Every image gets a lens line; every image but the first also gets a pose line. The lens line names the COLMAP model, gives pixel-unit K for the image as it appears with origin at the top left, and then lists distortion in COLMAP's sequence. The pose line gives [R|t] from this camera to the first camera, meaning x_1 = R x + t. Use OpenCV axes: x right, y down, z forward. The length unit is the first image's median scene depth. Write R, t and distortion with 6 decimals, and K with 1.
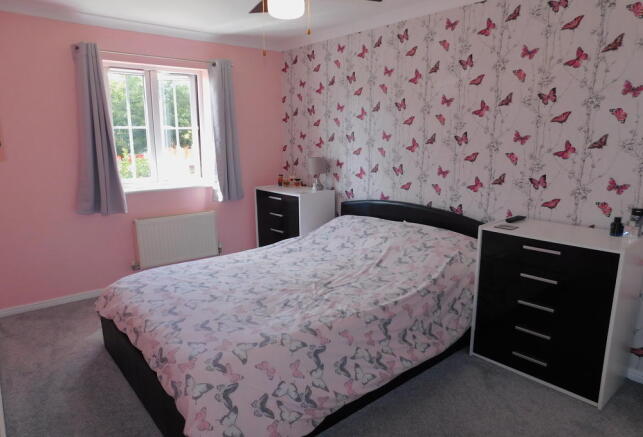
lens RADIAL K [[418.1, 0, 321.5], [0, 418.1, 218.5], [0, 0, 1]] dist [-0.058322, -0.001837]
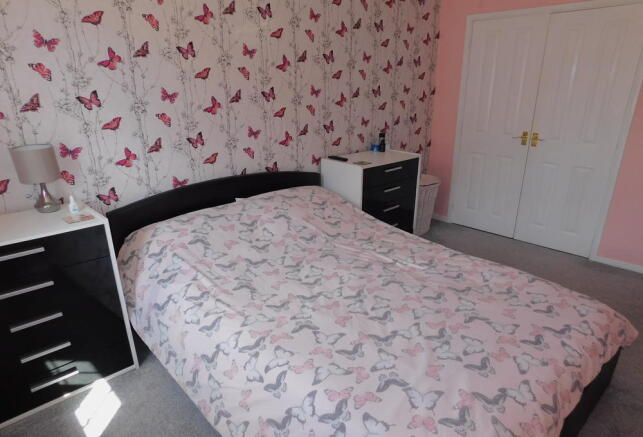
lens RADIAL K [[432.2, 0, 321.5], [0, 432.2, 218.5], [0, 0, 1]] dist [-0.081909, -0.000061]
pose [[-0.053655, -0.287641, 0.956234, -0.674935], [0.211396, 0.932637, 0.292404, -0.182910], [-0.975927, 0.217833, 0.010765, 0.904088]]
